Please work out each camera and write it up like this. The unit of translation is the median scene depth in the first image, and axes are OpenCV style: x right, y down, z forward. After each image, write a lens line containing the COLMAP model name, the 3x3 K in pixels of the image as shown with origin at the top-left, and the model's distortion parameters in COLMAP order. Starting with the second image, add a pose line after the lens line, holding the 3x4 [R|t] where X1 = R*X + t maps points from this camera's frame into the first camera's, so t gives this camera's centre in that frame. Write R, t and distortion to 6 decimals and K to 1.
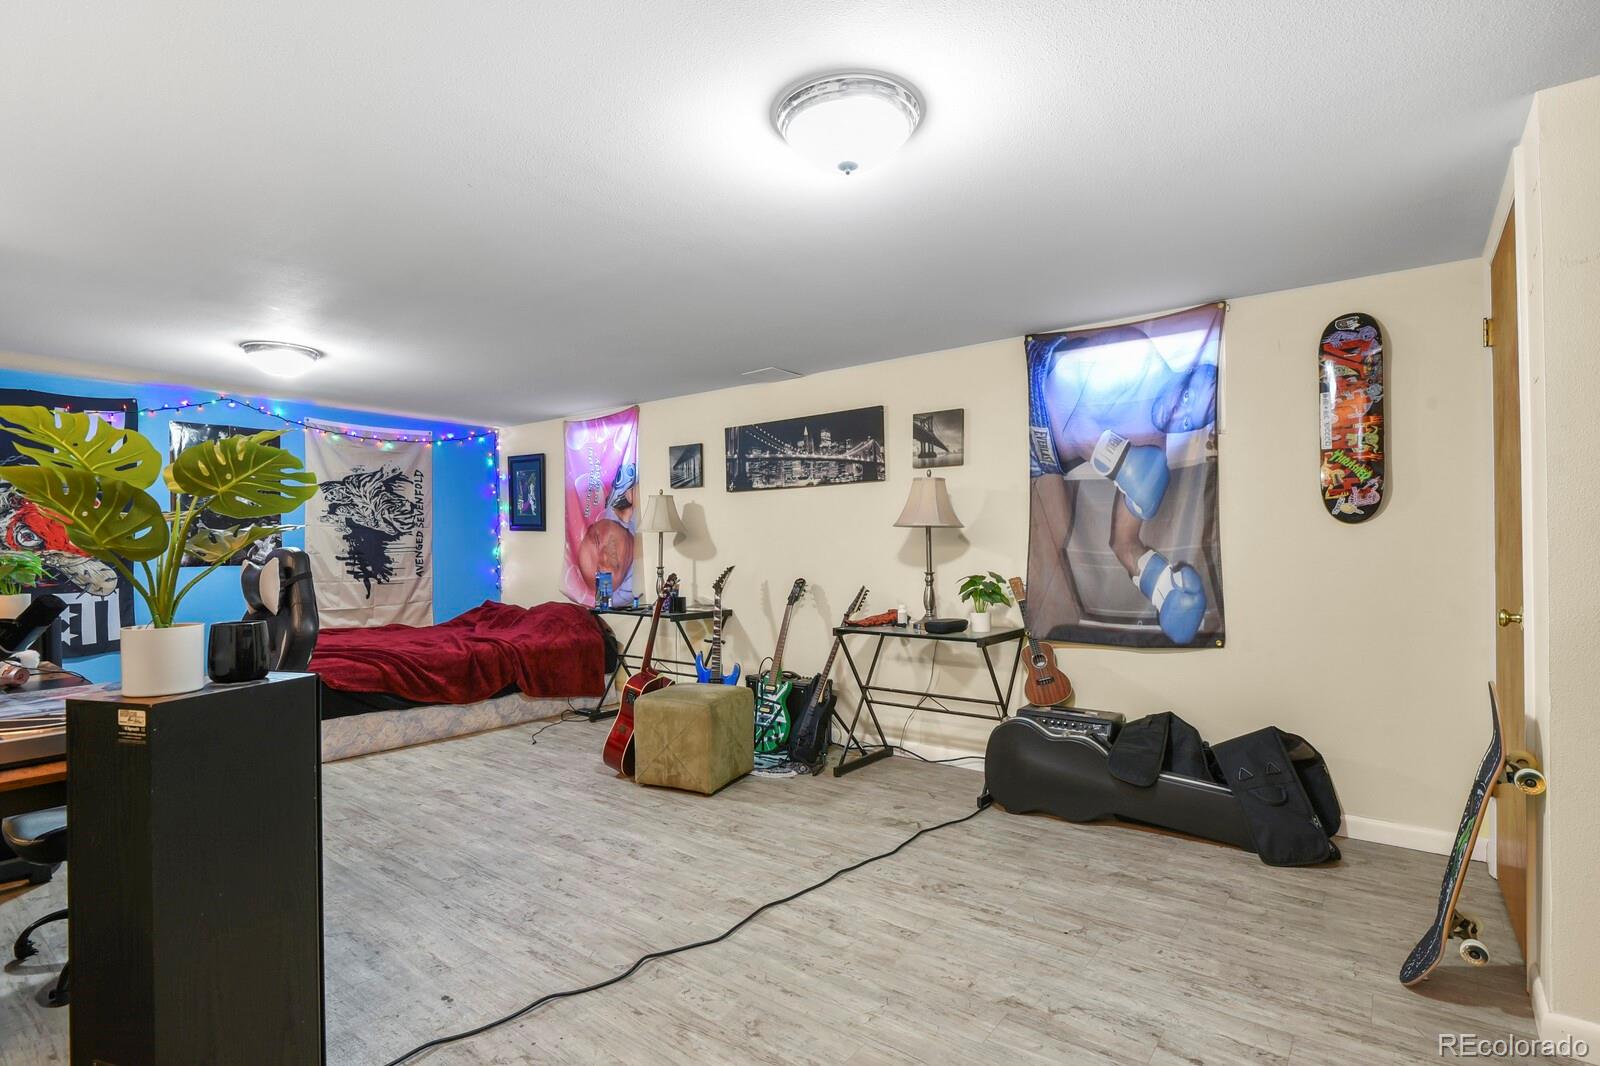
lens RADIAL K [[775.9, 0, 802.9], [0, 775.9, 540.0], [0, 0, 1]] dist [-0.010424, -0.007110]
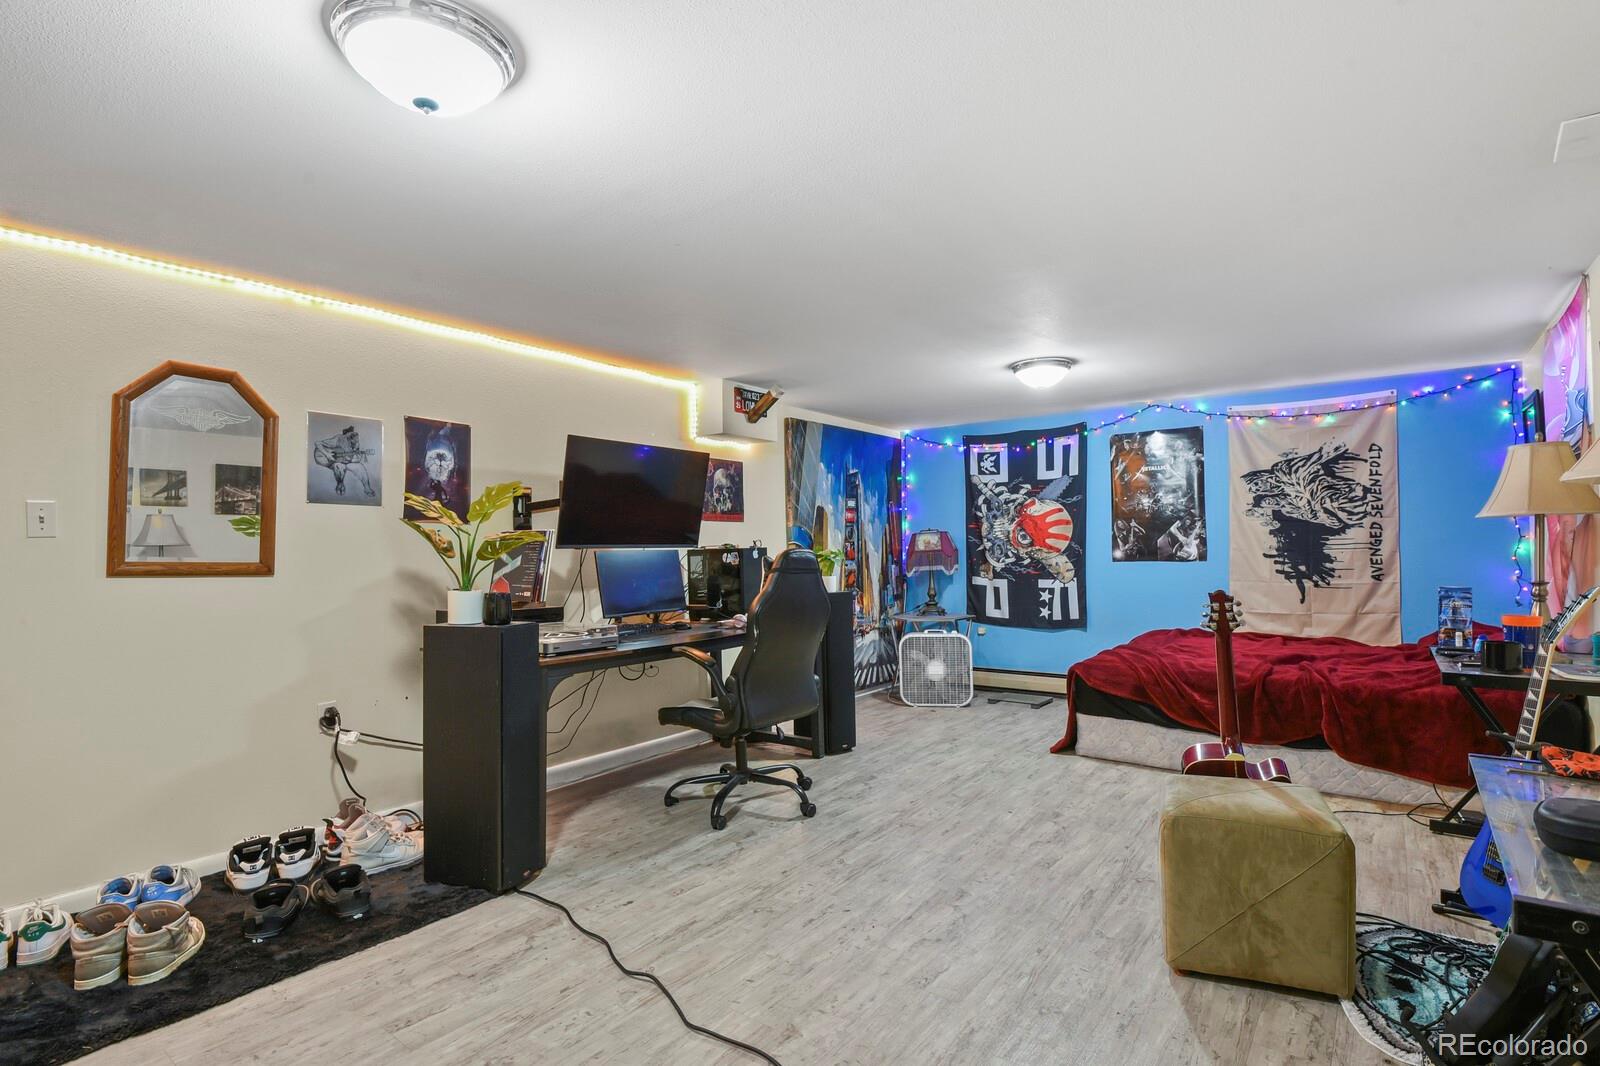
lens RADIAL K [[775.9, 0, 802.9], [0, 775.9, 540.0], [0, 0, 1]] dist [-0.010424, -0.007110]
pose [[0.009900, -0.004733, -0.999940, 0.312746], [0.015756, 0.999865, -0.004577, 0.001138], [0.999827, -0.015709, 0.009973, 0.486459]]
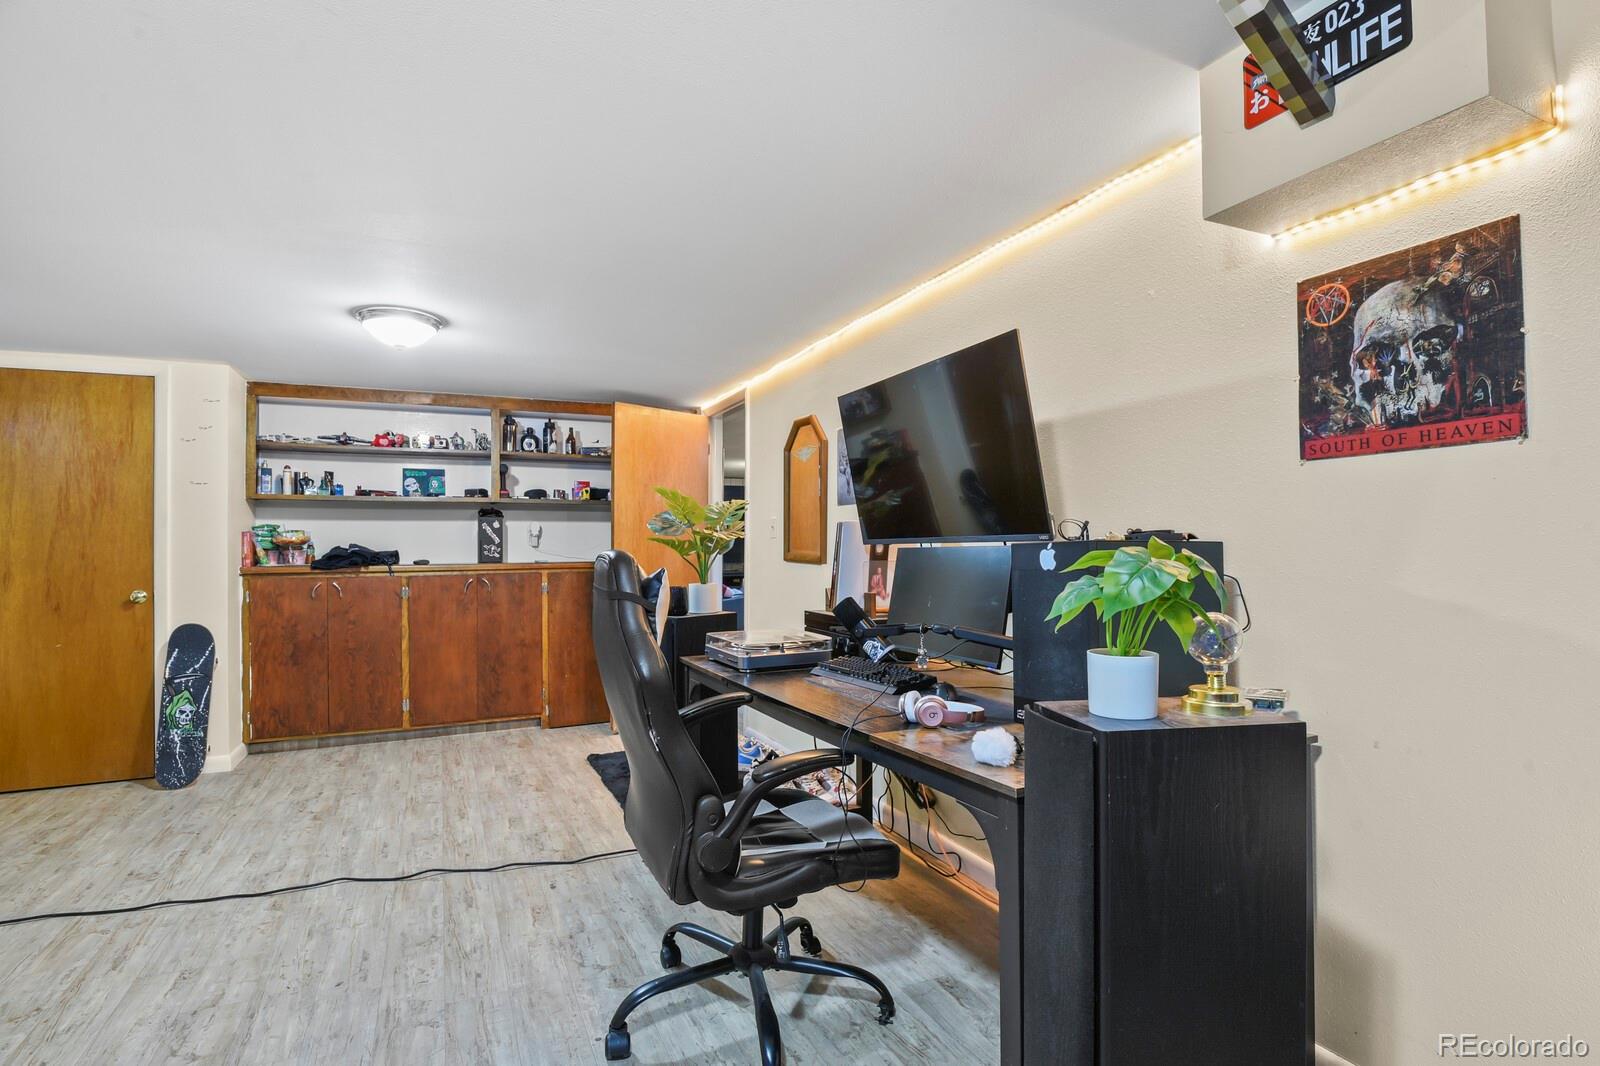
lens RADIAL K [[775.9, 0, 802.9], [0, 775.9, 540.0], [0, 0, 1]] dist [-0.010424, -0.007110]
pose [[-0.889271, 0.022489, 0.456828, -0.560625], [0.016519, 0.999718, -0.017059, 0.007485], [-0.457083, -0.007623, -0.889391, 0.759296]]
